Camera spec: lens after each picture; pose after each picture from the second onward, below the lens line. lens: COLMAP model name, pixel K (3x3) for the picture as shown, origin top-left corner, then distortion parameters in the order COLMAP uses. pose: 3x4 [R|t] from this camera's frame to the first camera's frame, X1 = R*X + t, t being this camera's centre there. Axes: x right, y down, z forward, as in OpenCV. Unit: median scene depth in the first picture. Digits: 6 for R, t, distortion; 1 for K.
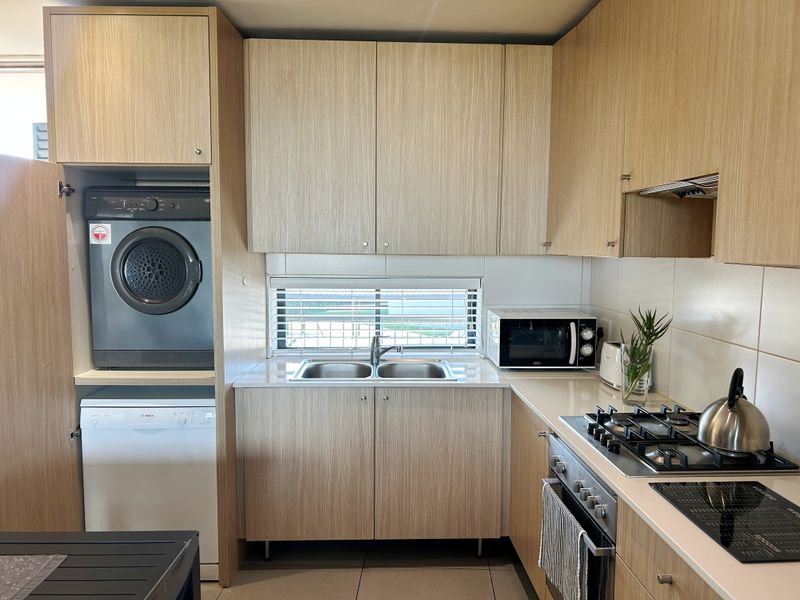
lens RADIAL K [[605.7, 0, 402.8], [0, 605.7, 305.4], [0, 0, 1]] dist [0.050095, -0.044985]
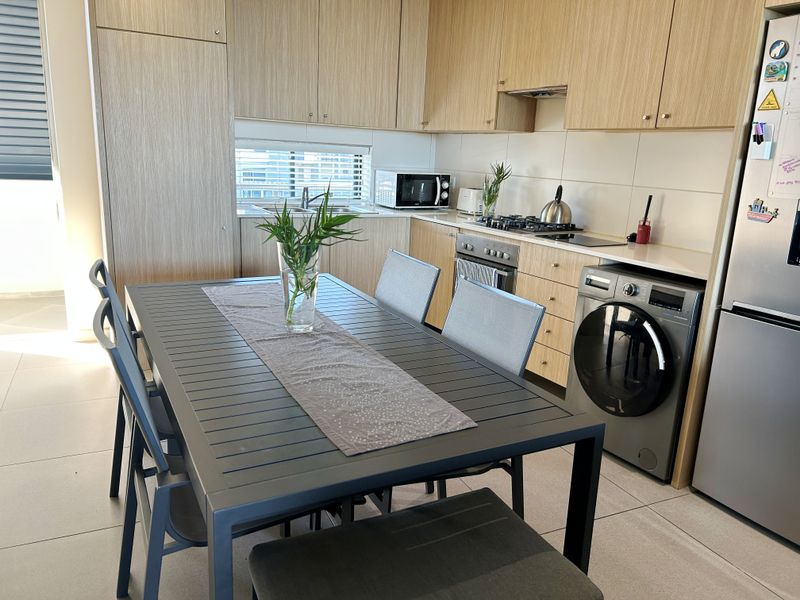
lens RADIAL K [[605.7, 0, 400.1], [0, 605.7, 303.8], [0, 0, 1]] dist [0.050095, -0.044985]
pose [[0.890378, -0.076163, 0.448805, -0.544054], [0.001777, 0.986478, 0.163882, 0.096809], [-0.455218, -0.145119, 0.878474, -0.374191]]
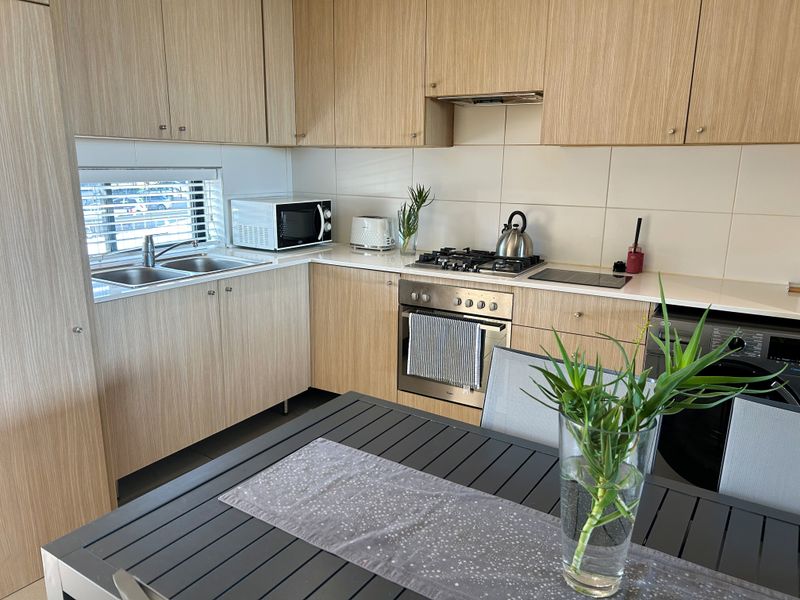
lens RADIAL K [[605.7, 0, 406.0], [0, 605.7, 302.5], [0, 0, 1]] dist [0.050095, -0.044985]
pose [[0.560198, -0.188854, 0.806543, -0.647571], [0.069945, 0.980971, 0.181115, 0.013656], [-0.825400, -0.045047, 0.562748, 0.186163]]
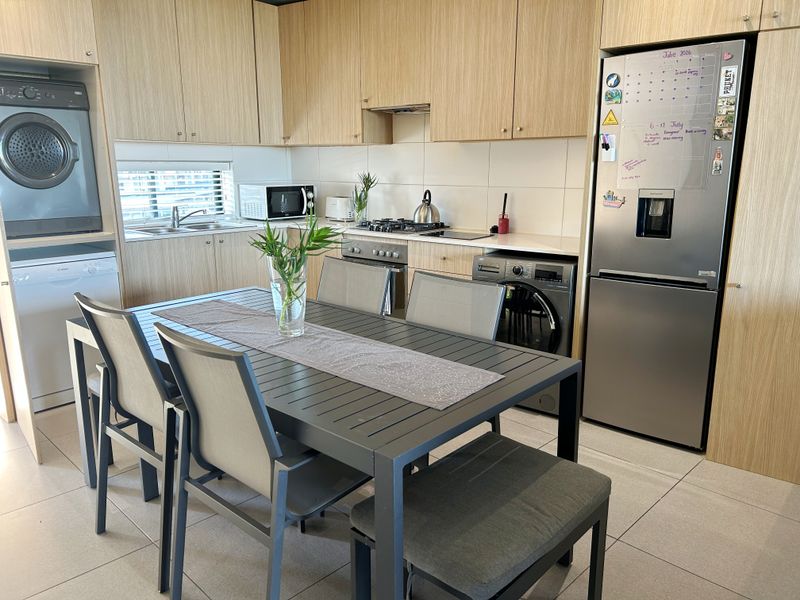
lens RADIAL K [[605.7, 0, 406.3], [0, 605.7, 304.1], [0, 0, 1]] dist [0.050095, -0.044985]
pose [[0.675714, -0.172944, 0.716590, -0.784526], [0.073299, 0.983036, 0.168131, 0.083946], [-0.733511, -0.061084, 0.676928, -0.339800]]
